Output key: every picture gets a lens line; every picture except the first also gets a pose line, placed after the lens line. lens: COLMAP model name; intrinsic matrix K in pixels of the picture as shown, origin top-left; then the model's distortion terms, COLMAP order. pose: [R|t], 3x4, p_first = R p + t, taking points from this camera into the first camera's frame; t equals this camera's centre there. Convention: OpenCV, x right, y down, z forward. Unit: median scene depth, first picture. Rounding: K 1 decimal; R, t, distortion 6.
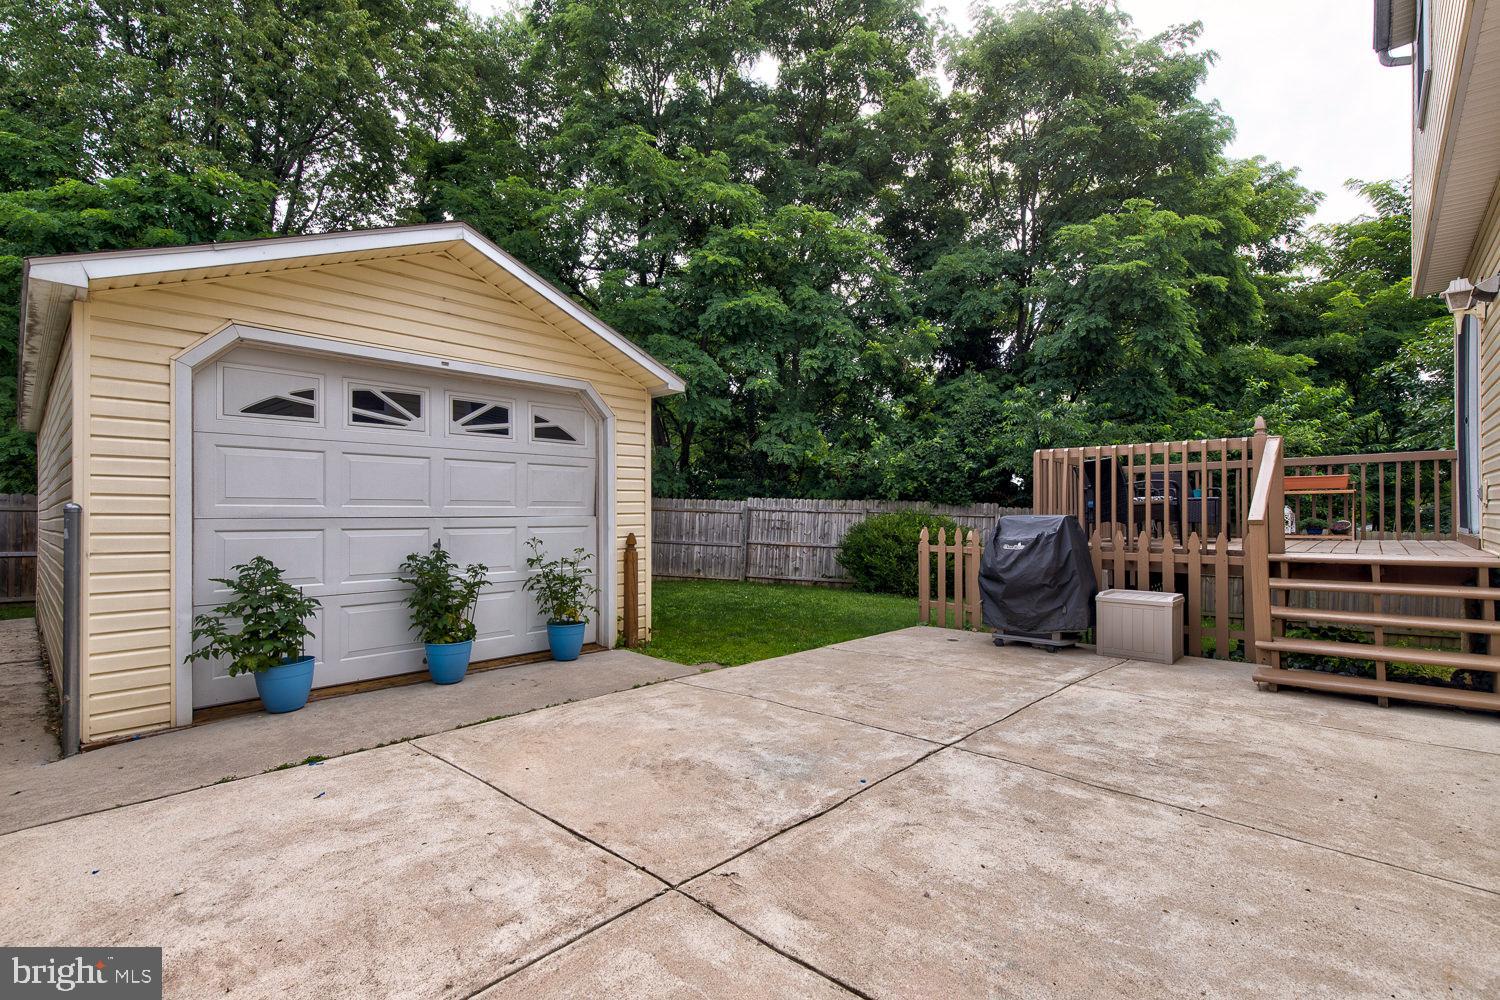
lens RADIAL K [[679.3, 0, 740.9], [0, 679.3, 503.4], [0, 0, 1]] dist [0.010647, -0.002447]
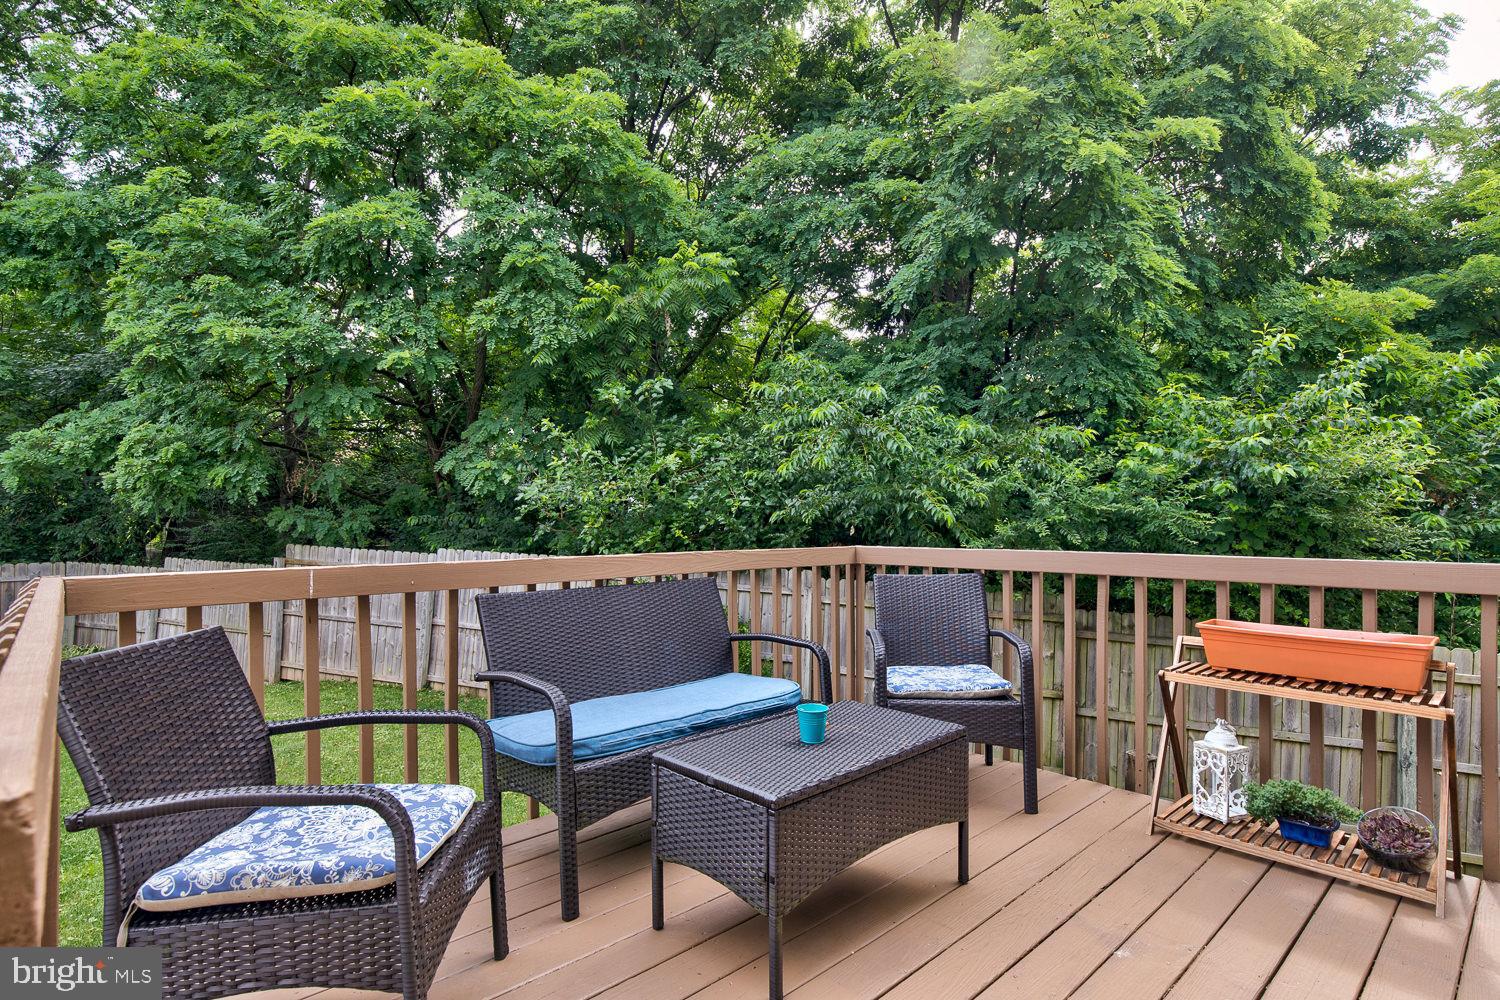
lens RADIAL K [[749.8, 0, 756.3], [0, 749.8, 498.2], [0, 0, 1]] dist [0.001226, 0.002458]
pose [[0.997391, -0.000818, -0.072183, 0.815676], [0.000563, 0.999994, -0.003561, -0.124084], [0.072186, 0.003511, 0.997385, 0.867638]]
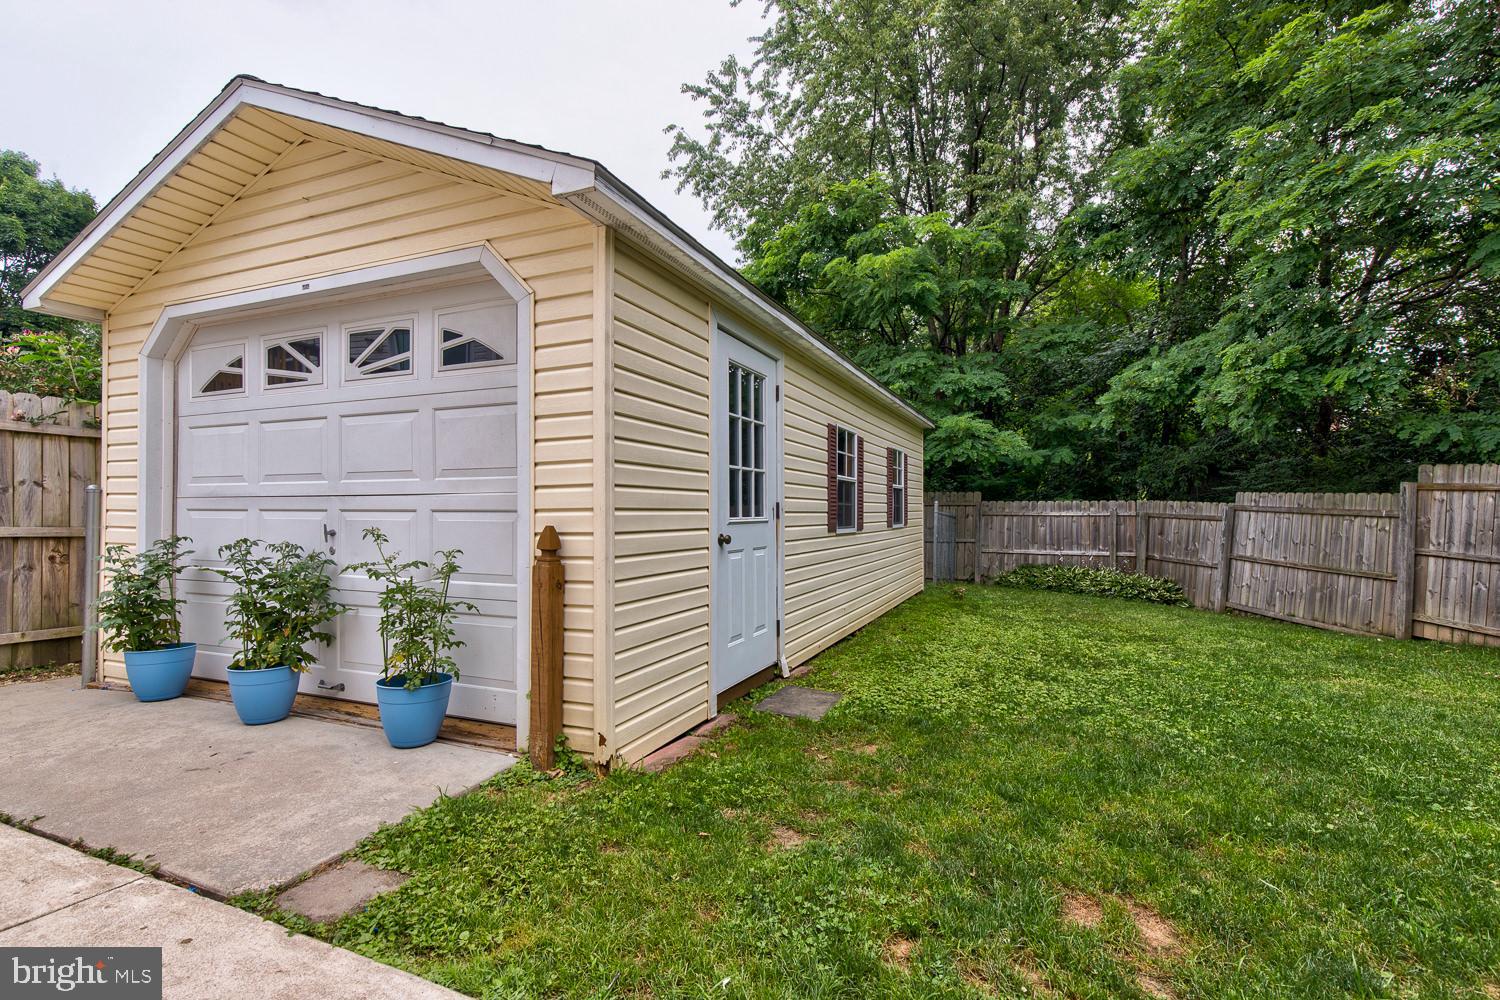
lens RADIAL K [[679.3, 0, 755.0], [0, 679.3, 502.3], [0, 0, 1]] dist [0.010647, -0.002447]
pose [[0.347300, -0.007801, -0.937722, 0.344173], [0.015623, 0.999875, -0.002532, 0.030122], [0.937624, -0.013771, 0.347379, 0.968509]]
